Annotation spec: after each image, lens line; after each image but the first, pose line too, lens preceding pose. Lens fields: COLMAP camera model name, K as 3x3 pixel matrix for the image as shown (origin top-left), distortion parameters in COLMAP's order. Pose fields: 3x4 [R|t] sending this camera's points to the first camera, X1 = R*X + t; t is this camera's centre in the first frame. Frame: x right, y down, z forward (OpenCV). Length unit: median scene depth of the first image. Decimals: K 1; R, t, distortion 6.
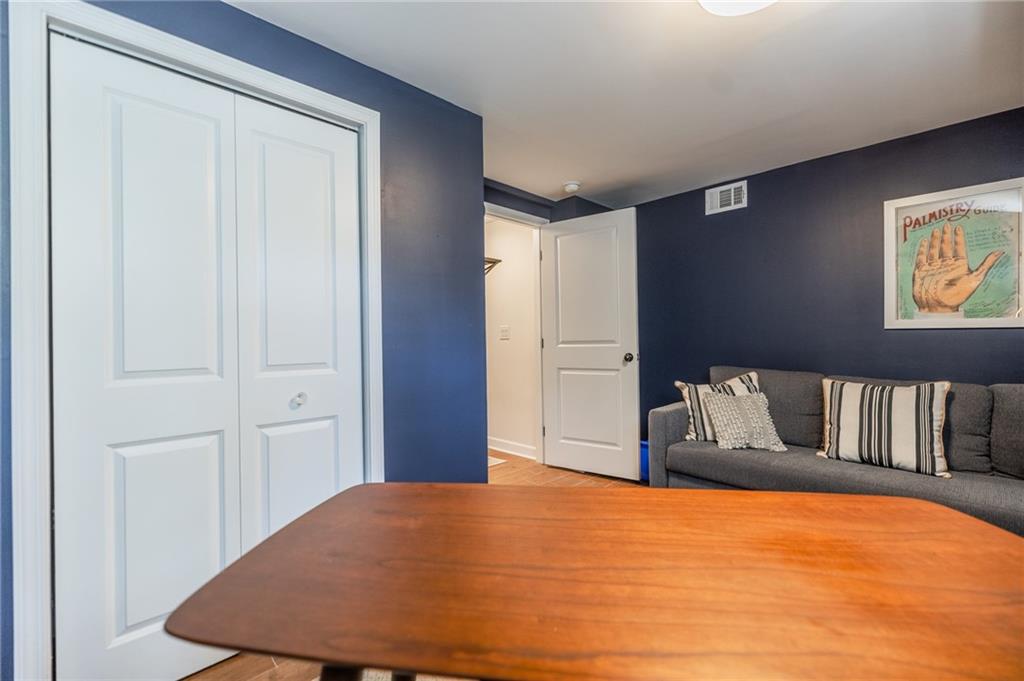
lens RADIAL K [[428.2, 0, 516.5], [0, 428.2, 337.5], [0, 0, 1]] dist [0.000782, 0.000034]
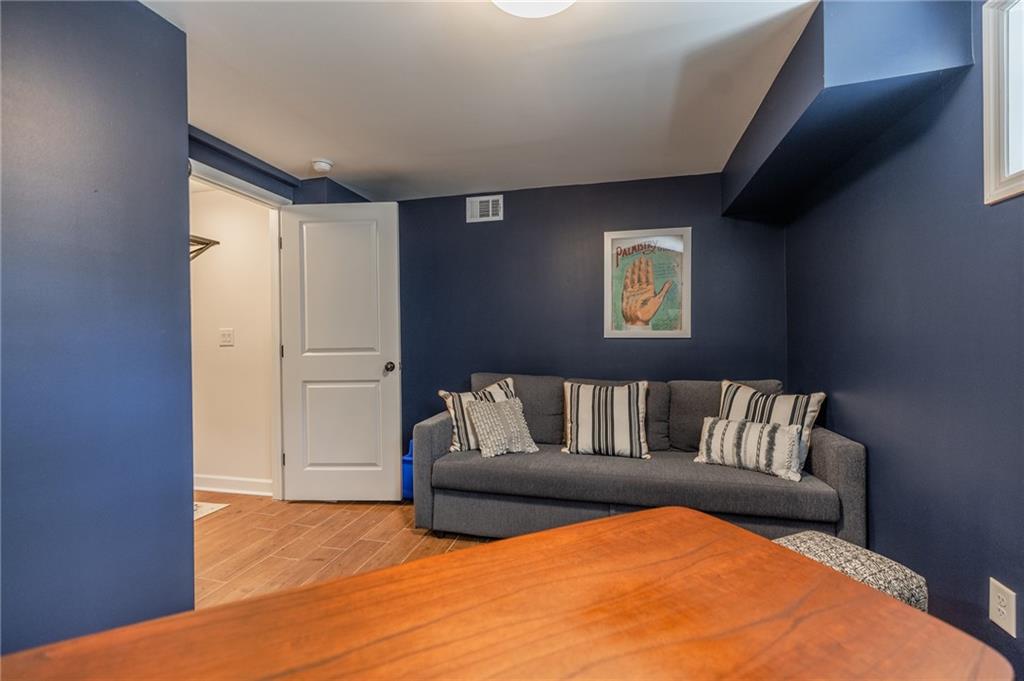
lens RADIAL K [[431.1, 0, 514.2], [0, 431.1, 338.9], [0, 0, 1]] dist [0.002187, 0.000118]
pose [[0.849418, 0.002729, 0.527714, 0.004383], [-0.002997, 0.999995, -0.000347, -0.016517], [-0.527713, -0.001286, 0.849422, 0.106382]]
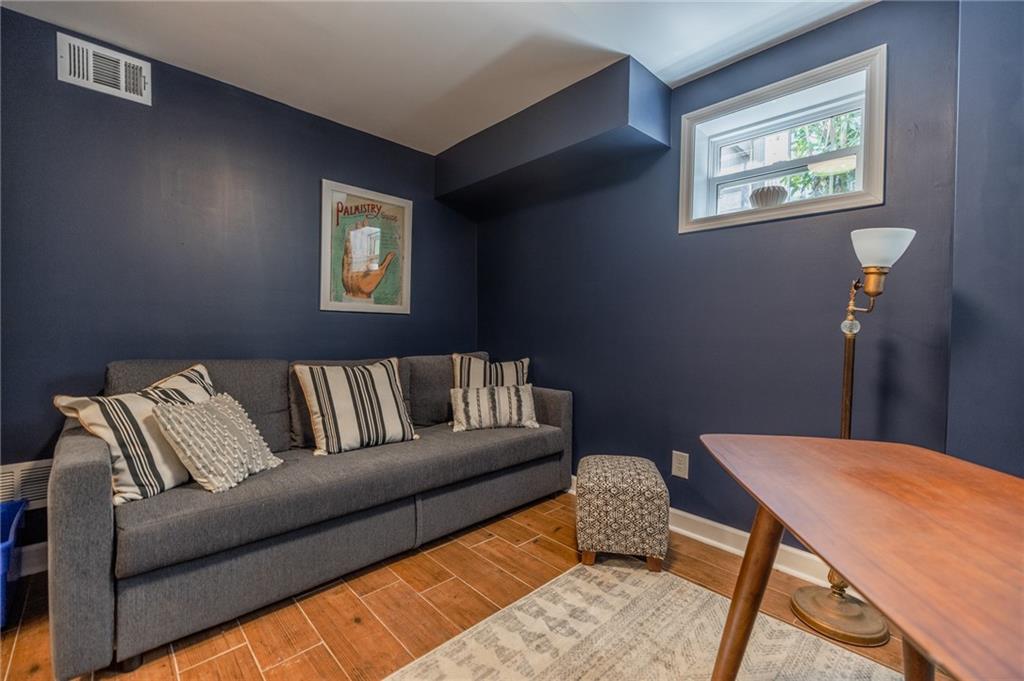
lens RADIAL K [[431.1, 0, 514.2], [0, 431.1, 338.9], [0, 0, 1]] dist [0.002187, 0.000118]
pose [[0.002039, -0.011750, 0.999929, -0.128424], [-0.012859, 0.999848, 0.011776, 0.029468], [-0.999915, -0.012882, 0.001888, 0.572389]]
